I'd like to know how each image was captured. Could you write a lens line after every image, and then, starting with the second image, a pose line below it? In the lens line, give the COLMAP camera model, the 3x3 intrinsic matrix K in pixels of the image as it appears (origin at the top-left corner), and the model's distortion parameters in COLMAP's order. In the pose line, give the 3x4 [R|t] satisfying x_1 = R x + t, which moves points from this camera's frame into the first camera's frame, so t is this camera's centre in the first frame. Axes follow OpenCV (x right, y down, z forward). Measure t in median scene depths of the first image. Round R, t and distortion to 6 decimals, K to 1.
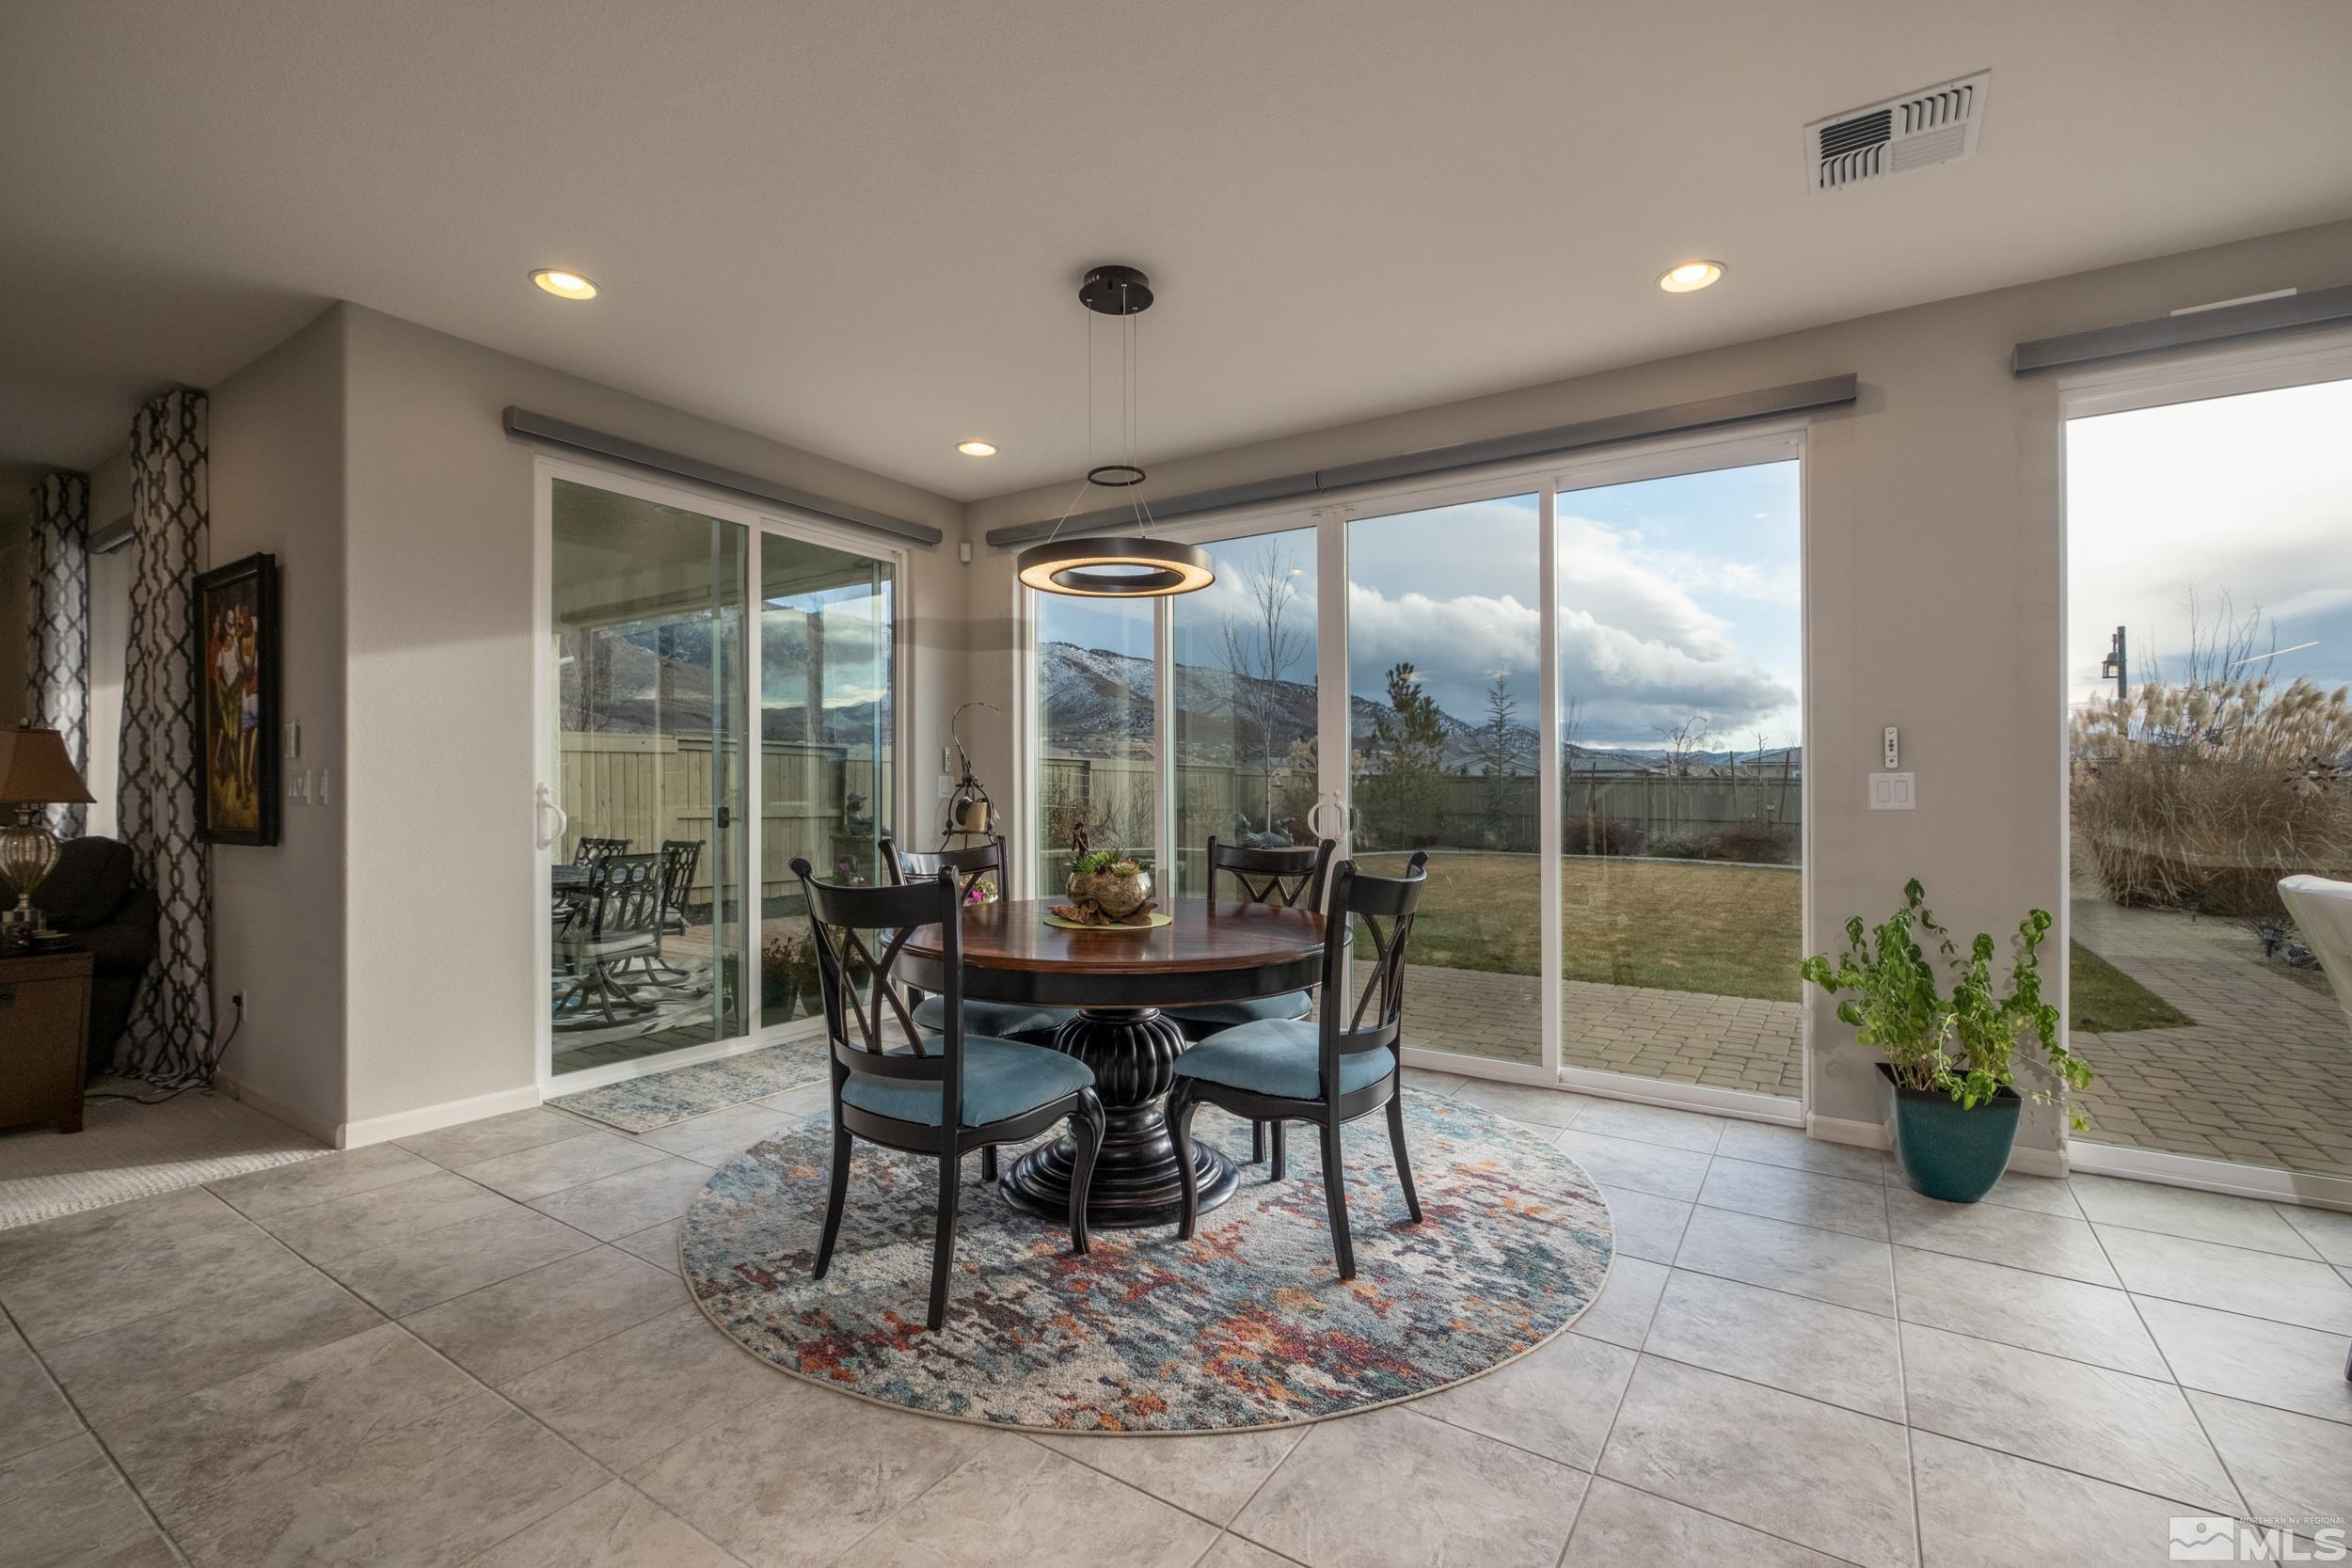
lens RADIAL K [[1021.4, 0, 1181.4], [0, 1021.4, 794.6], [0, 0, 1]] dist [-0.004251, 0.000256]
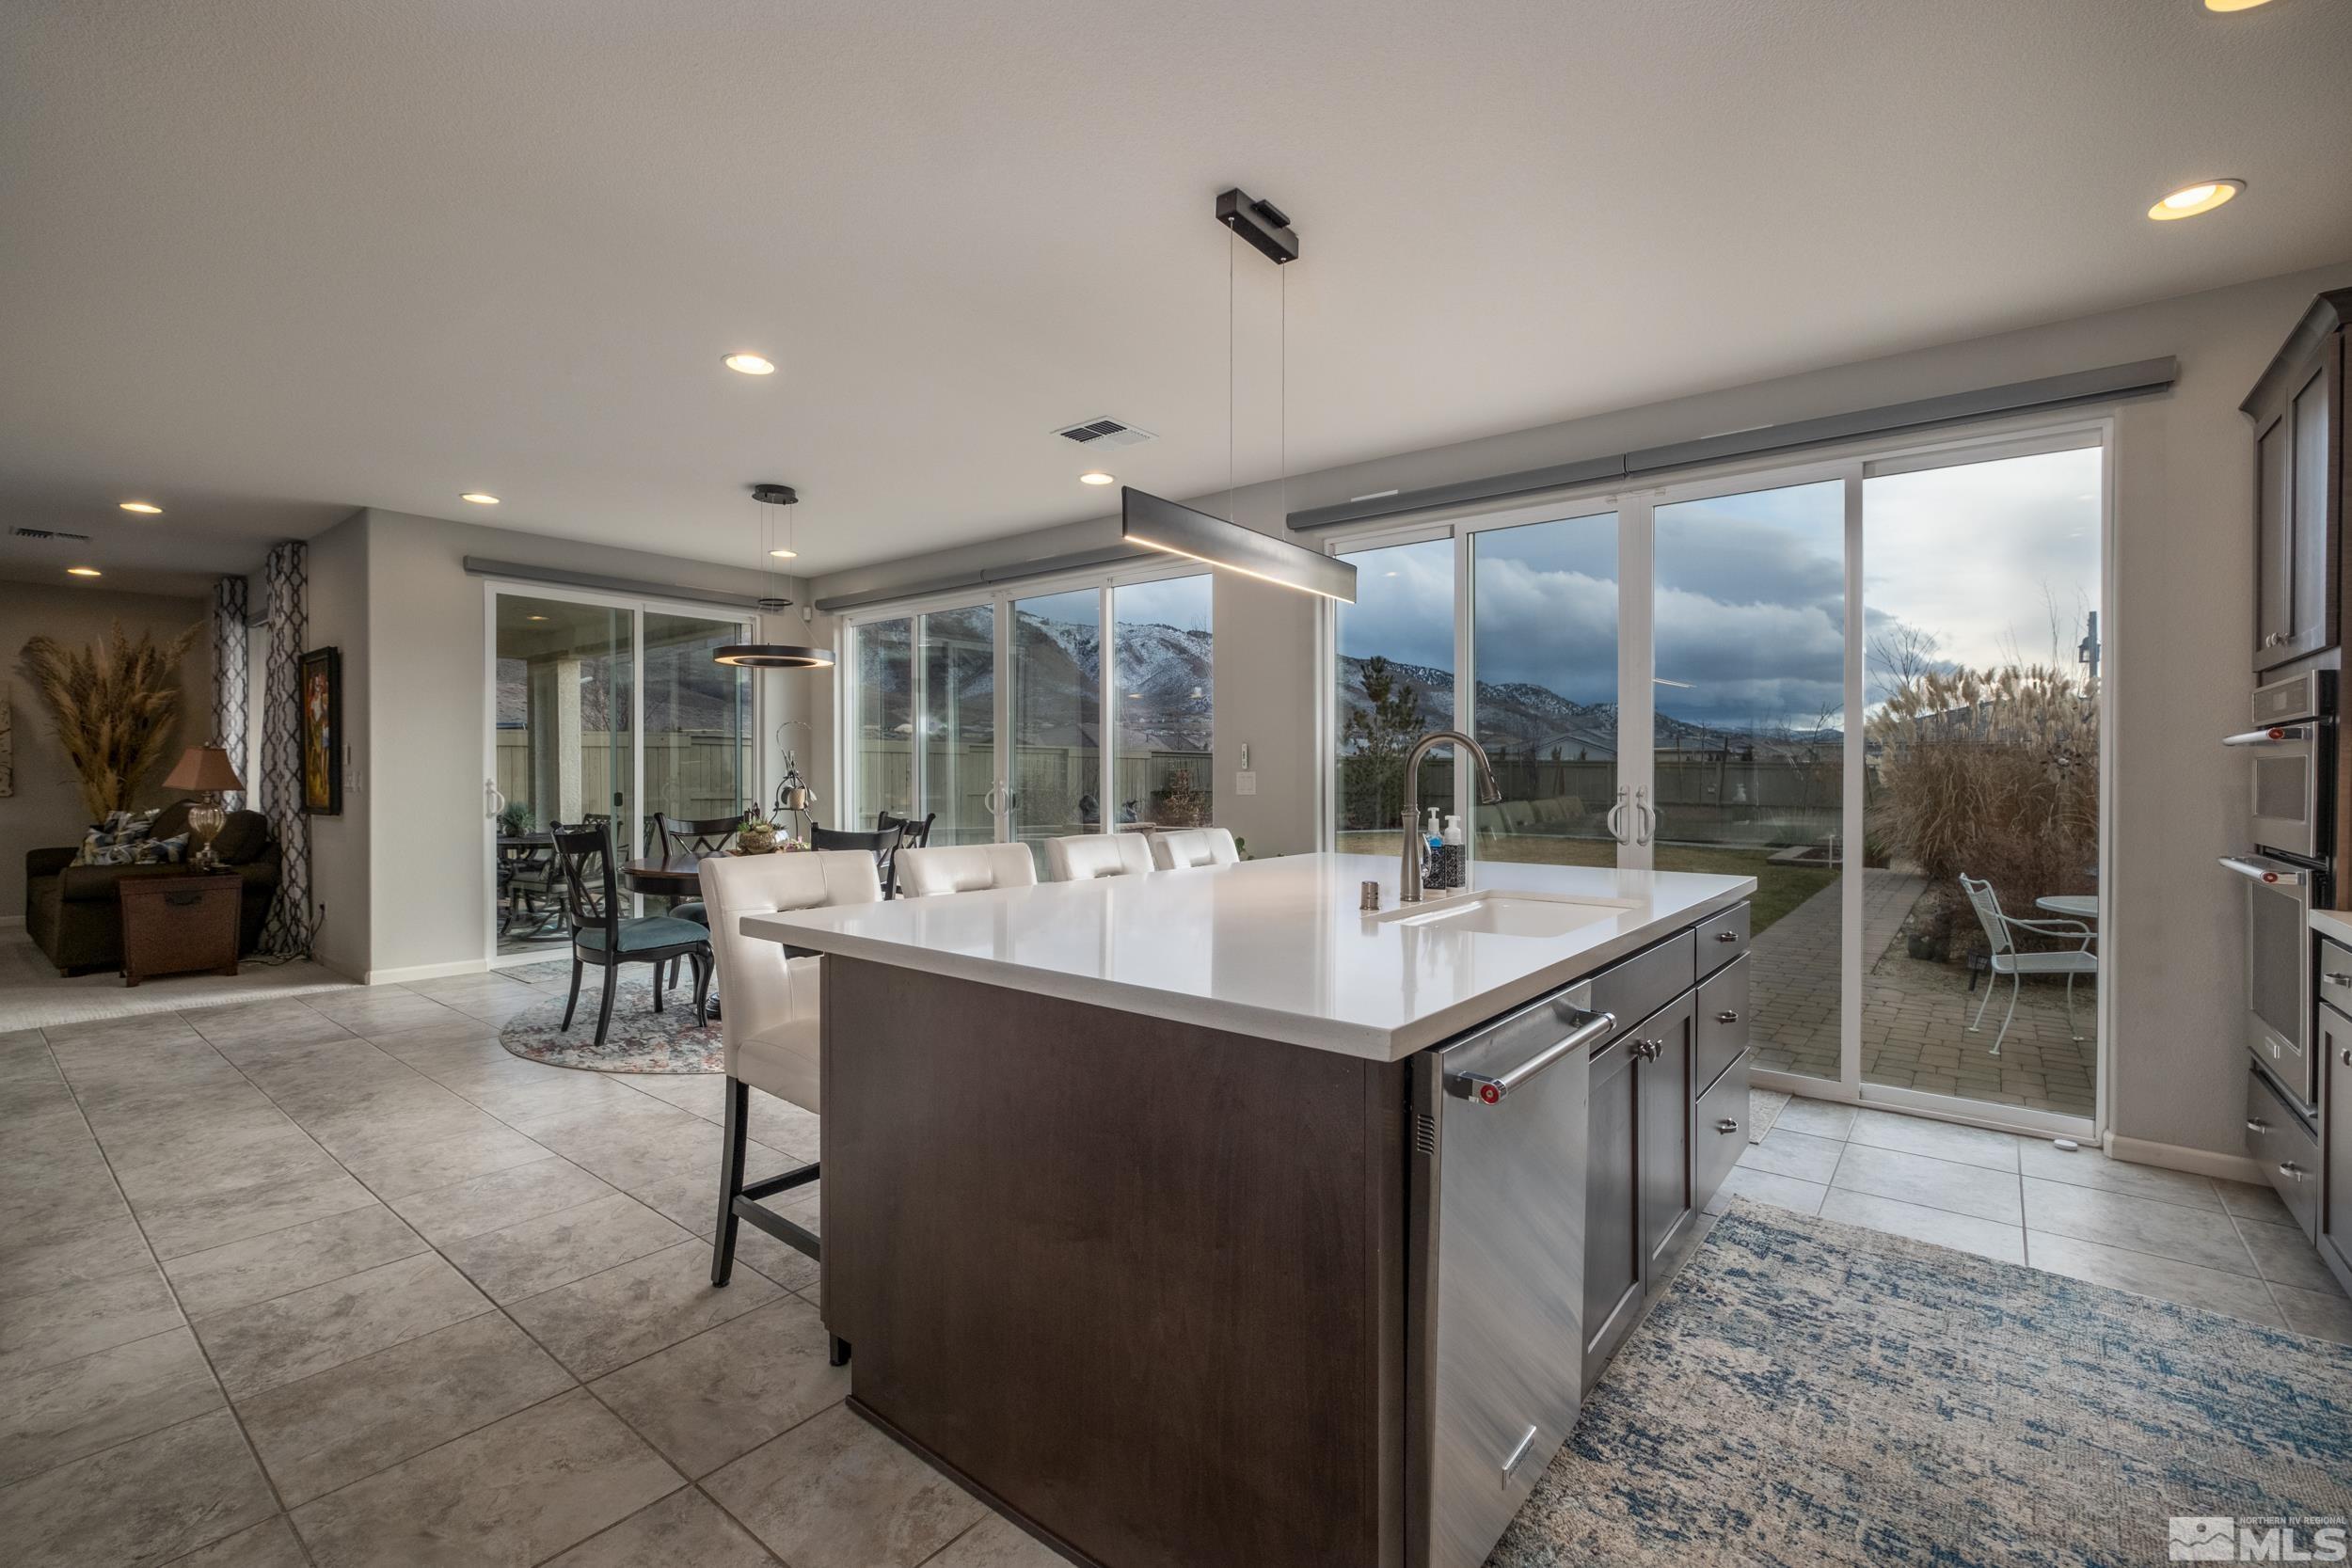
lens RADIAL K [[1021.4, 0, 1183.5], [0, 1021.4, 781.6], [0, 0, 1]] dist [-0.004251, 0.000256]
pose [[0.995400, -0.000859, -0.095803, 0.624051], [0.001441, 0.999981, 0.006006, -0.013701], [0.095796, -0.006116, 0.995382, -0.517172]]
